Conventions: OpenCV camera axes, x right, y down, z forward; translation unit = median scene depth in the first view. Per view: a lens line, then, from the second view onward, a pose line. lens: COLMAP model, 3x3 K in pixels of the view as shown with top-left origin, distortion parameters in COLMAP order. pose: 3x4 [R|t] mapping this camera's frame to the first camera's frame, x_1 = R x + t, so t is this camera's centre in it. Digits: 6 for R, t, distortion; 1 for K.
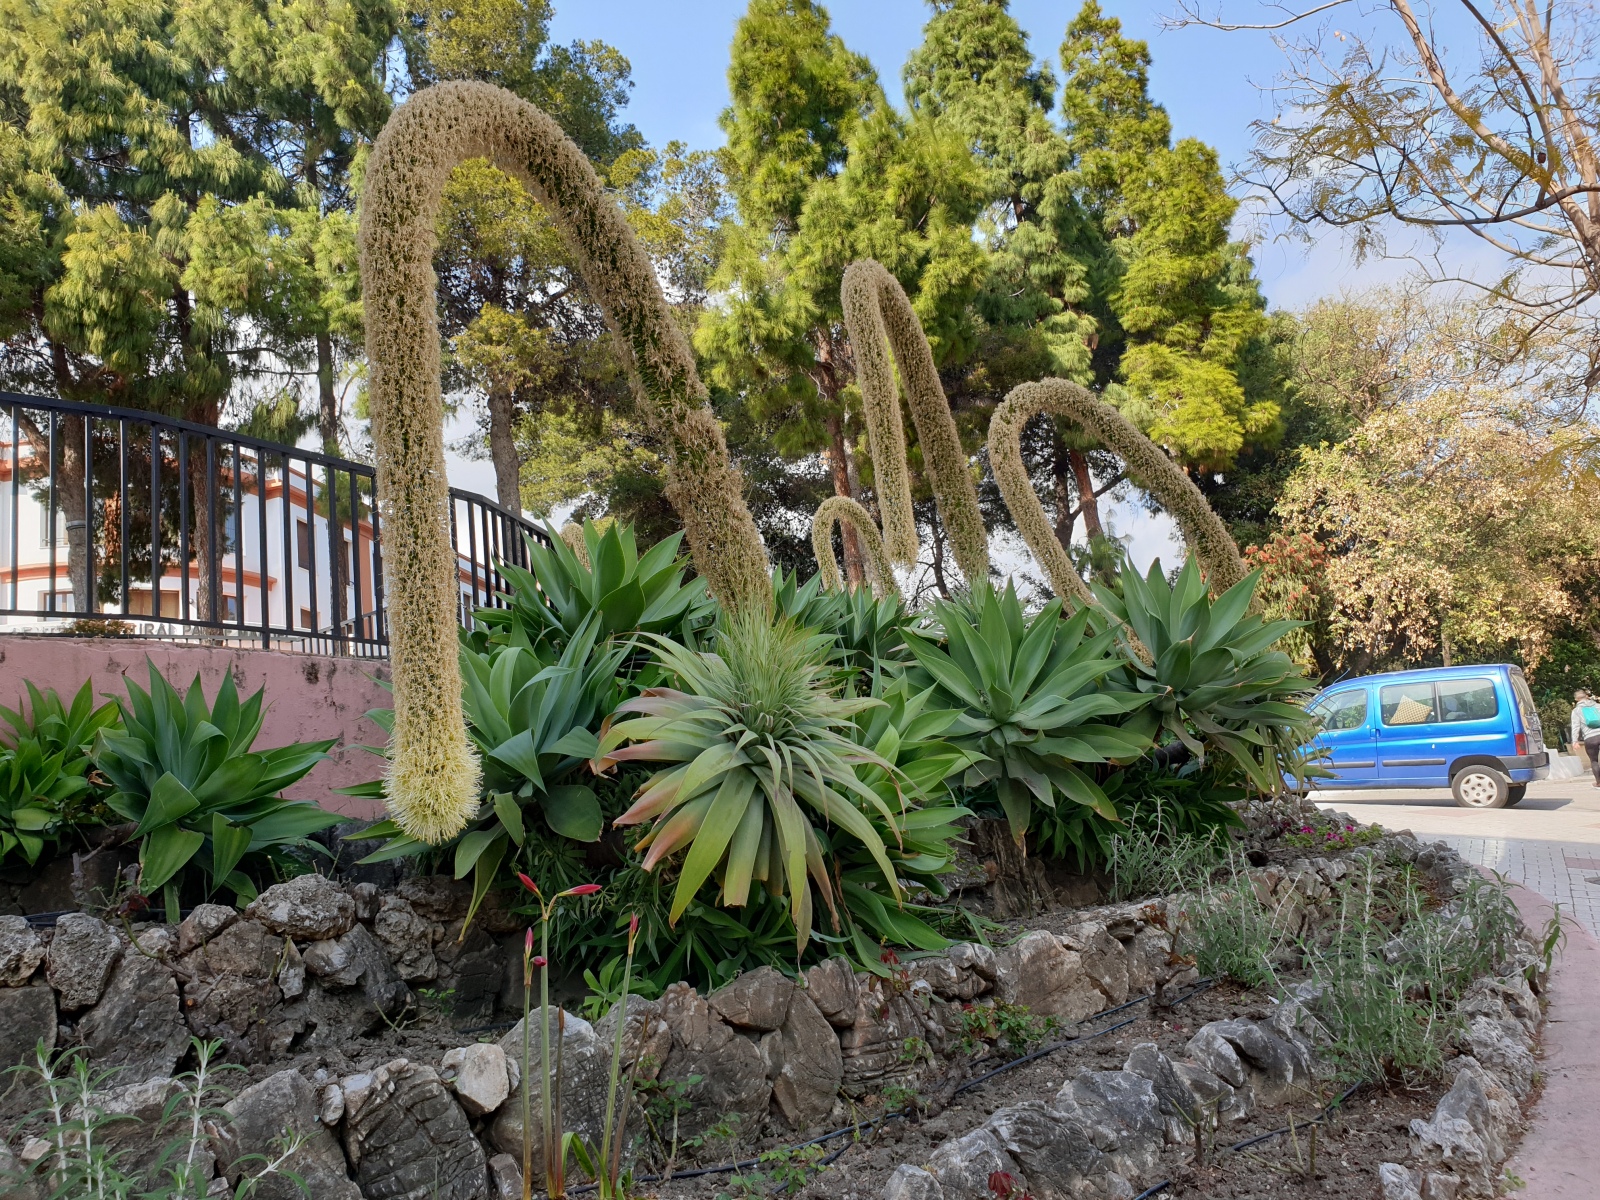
lens RADIAL K [[1211.0, 0, 800.2], [0, 1211.0, 594.2], [0, 0, 1]] dist [-0.033001, 0.001307]
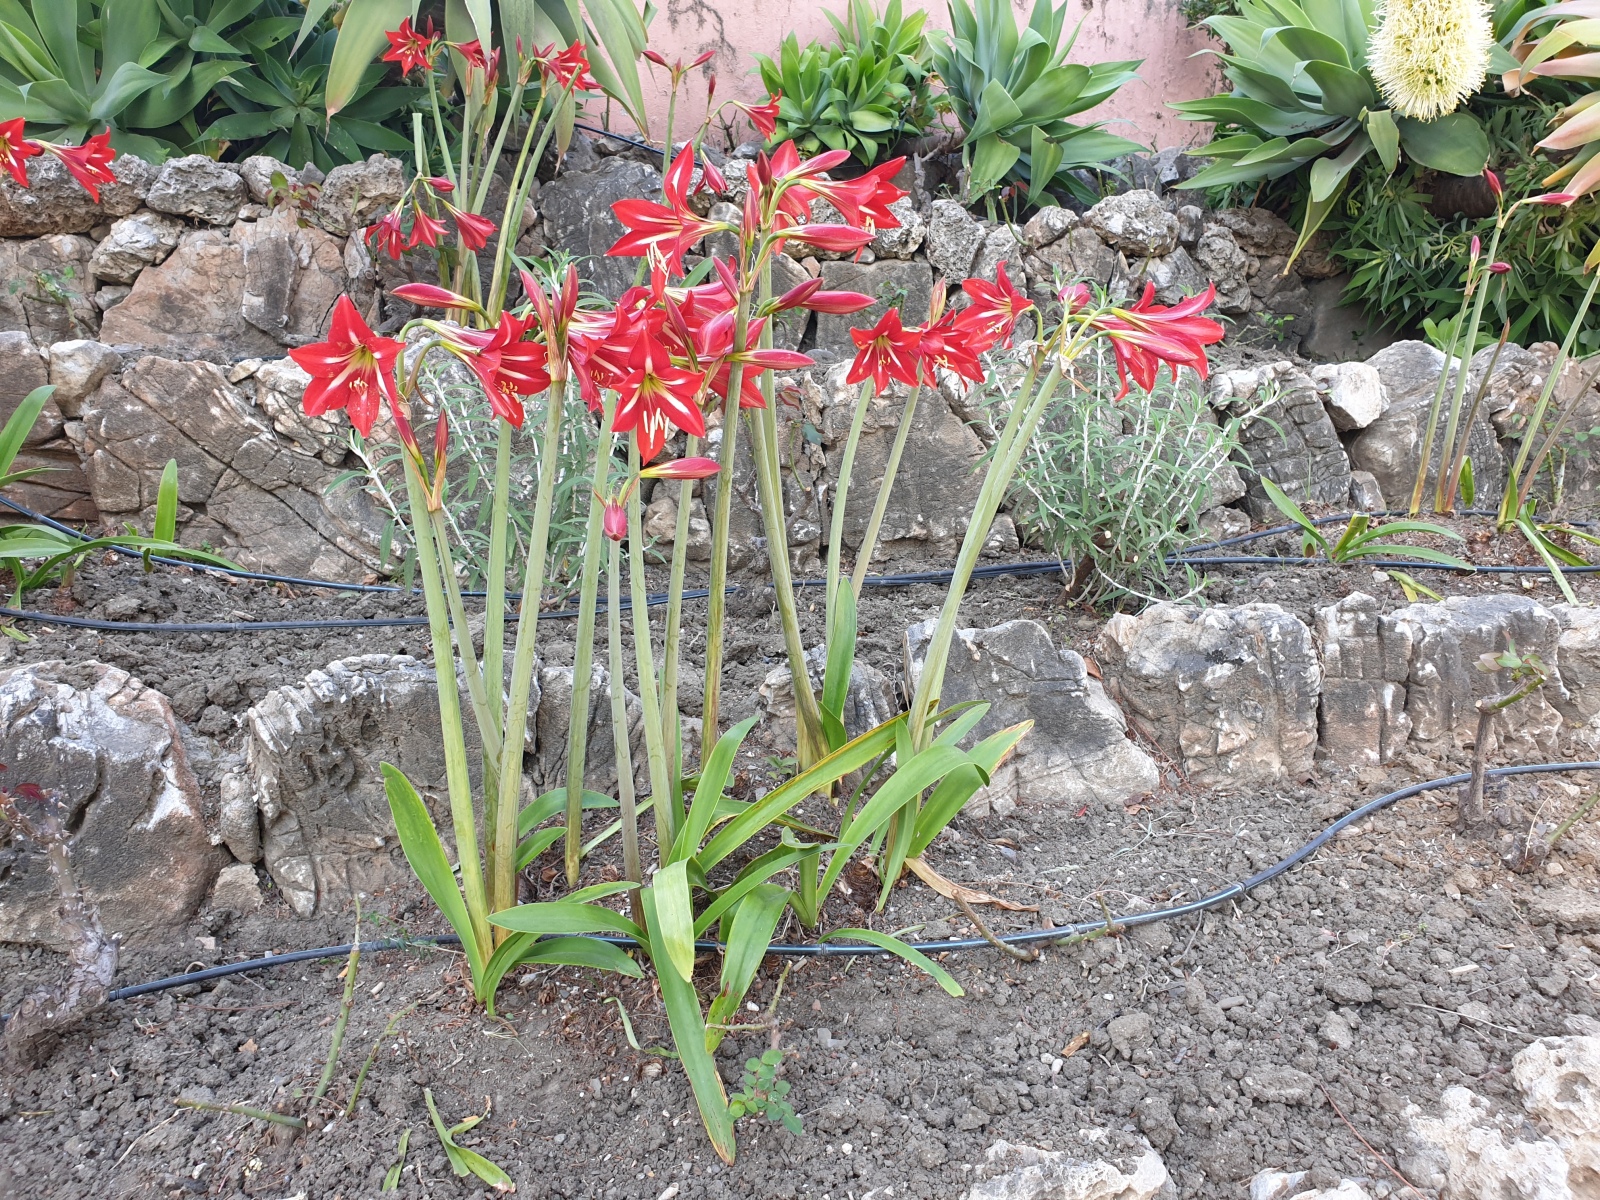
lens RADIAL K [[1211.0, 0, 803.4], [0, 1211.0, 597.7], [0, 0, 1]] dist [-0.033001, 0.001307]
pose [[0.888516, 0.216540, -0.404537, -0.188718], [-0.006287, 0.887302, 0.461145, 0.078879], [0.458803, -0.407191, 0.789743, -0.048332]]
